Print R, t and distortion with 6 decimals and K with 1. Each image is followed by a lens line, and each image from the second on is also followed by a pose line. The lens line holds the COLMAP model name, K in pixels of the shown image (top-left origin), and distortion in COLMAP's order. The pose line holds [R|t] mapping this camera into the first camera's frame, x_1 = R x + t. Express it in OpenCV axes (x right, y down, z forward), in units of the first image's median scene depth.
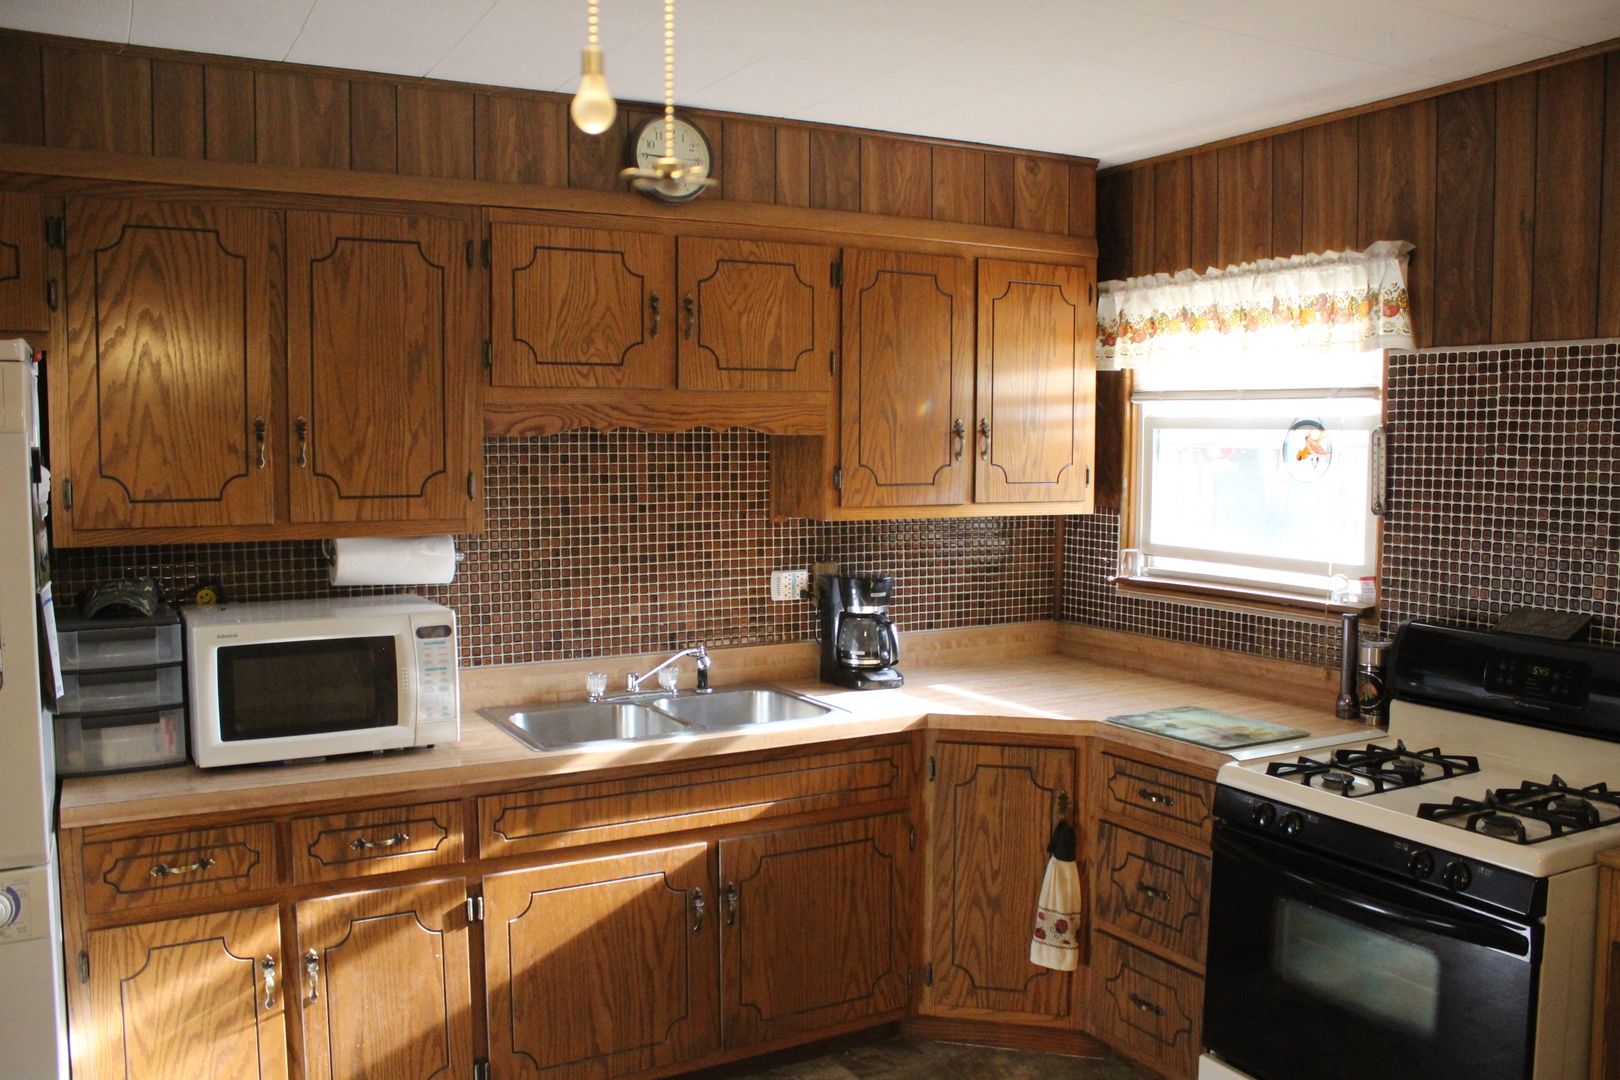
lens RADIAL K [[1328.0, 0, 810.0], [0, 1328.0, 540.0], [0, 0, 1]] dist [-0.158896, 0.142197]
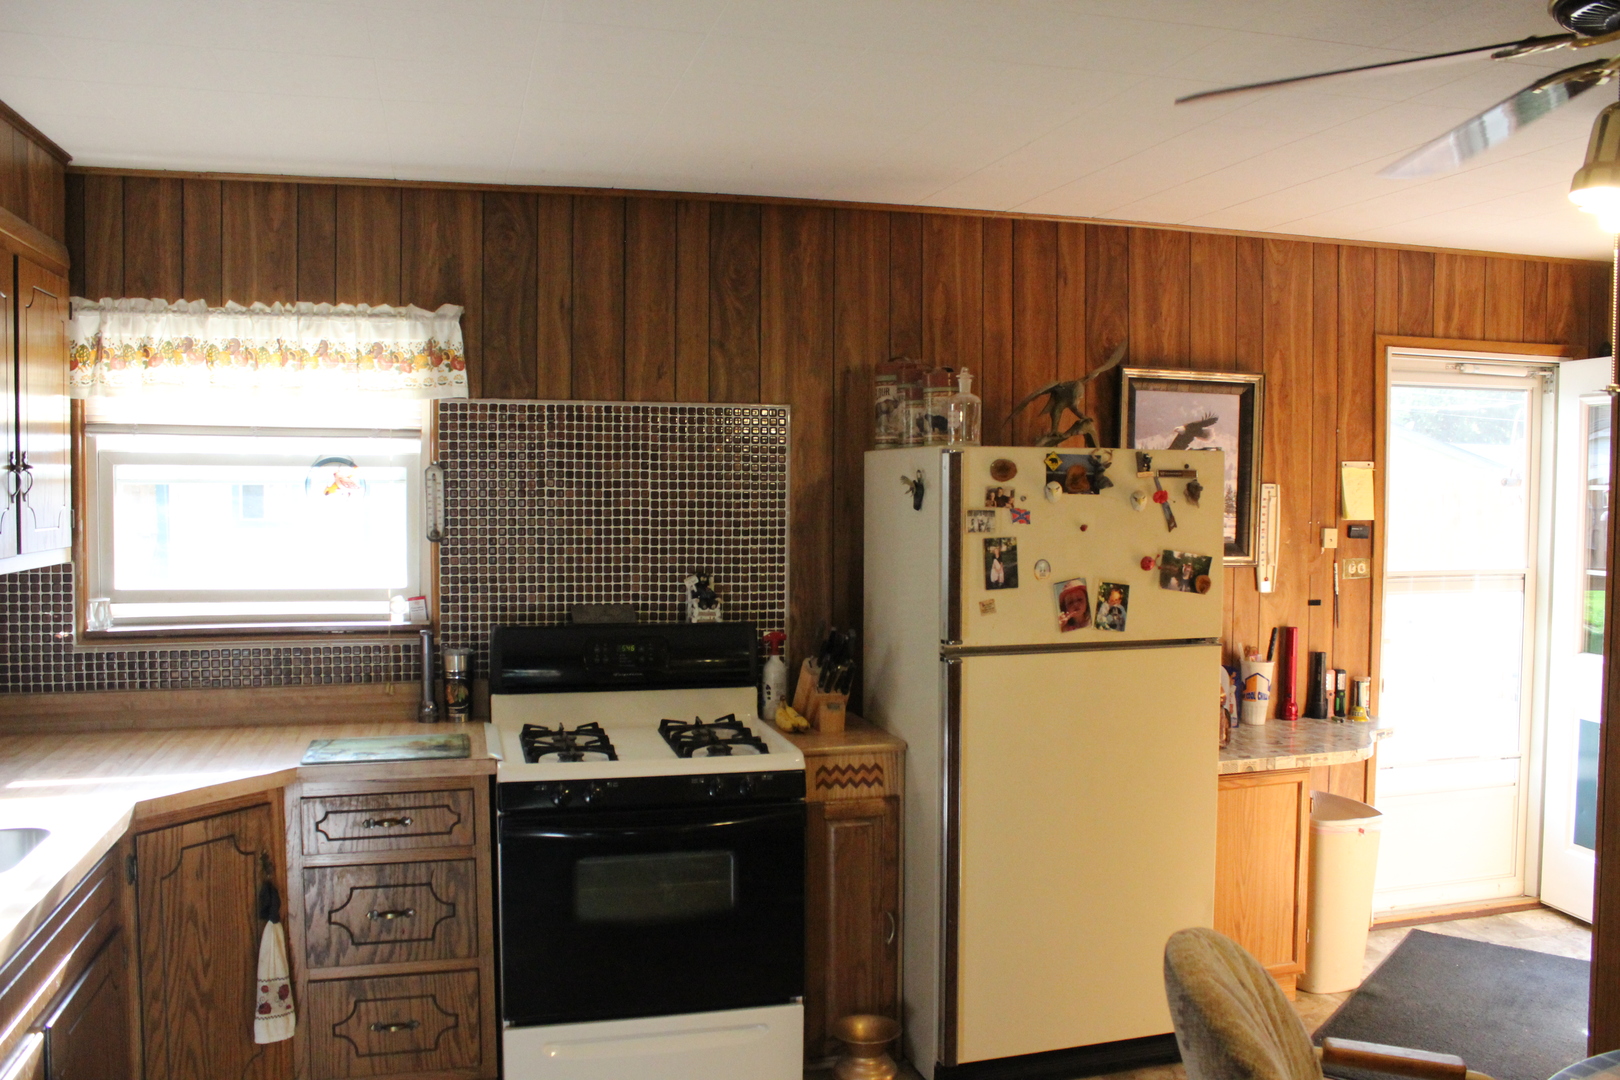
lens RADIAL K [[1328.0, 0, 810.0], [0, 1328.0, 540.0], [0, 0, 1]] dist [-0.158896, 0.142197]
pose [[0.259678, -0.041649, 0.964797, -0.612430], [0.068597, 0.997341, 0.024590, -0.026997], [-0.963256, 0.059797, 0.261845, 0.388143]]
